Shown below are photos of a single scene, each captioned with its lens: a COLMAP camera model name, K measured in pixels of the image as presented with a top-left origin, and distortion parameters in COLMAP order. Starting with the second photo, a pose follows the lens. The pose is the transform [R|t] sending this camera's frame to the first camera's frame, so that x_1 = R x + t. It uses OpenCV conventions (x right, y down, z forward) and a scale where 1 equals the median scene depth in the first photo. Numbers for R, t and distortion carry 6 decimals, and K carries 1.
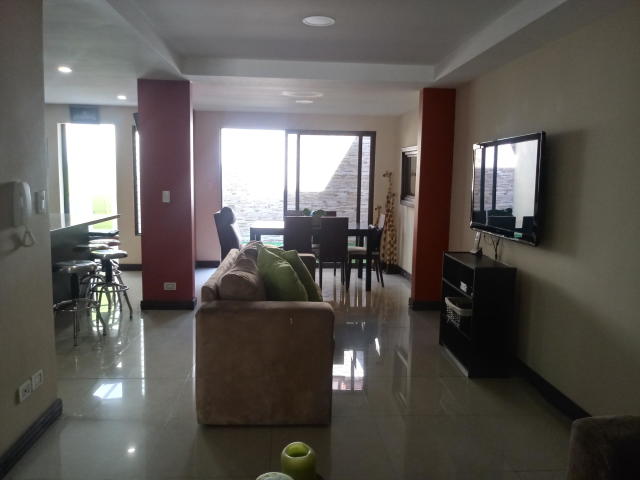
lens RADIAL K [[523.4, 0, 320.0], [0, 523.4, 240.0], [0, 0, 1]] dist [0.014725, 0.001552]
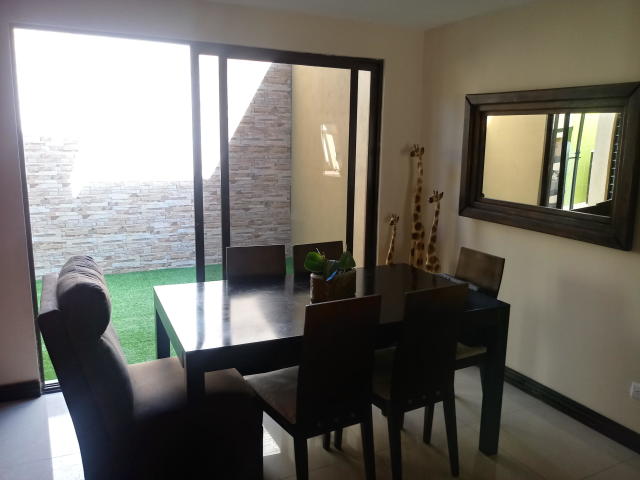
lens RADIAL K [[523.4, 0, 320.0], [0, 523.4, 240.0], [0, 0, 1]] dist [0.014725, 0.001552]
pose [[0.923548, -0.073992, 0.376276, -0.137300], [0.045300, 0.995389, 0.084550, -0.087273], [-0.380797, -0.061041, 0.922642, 0.569692]]
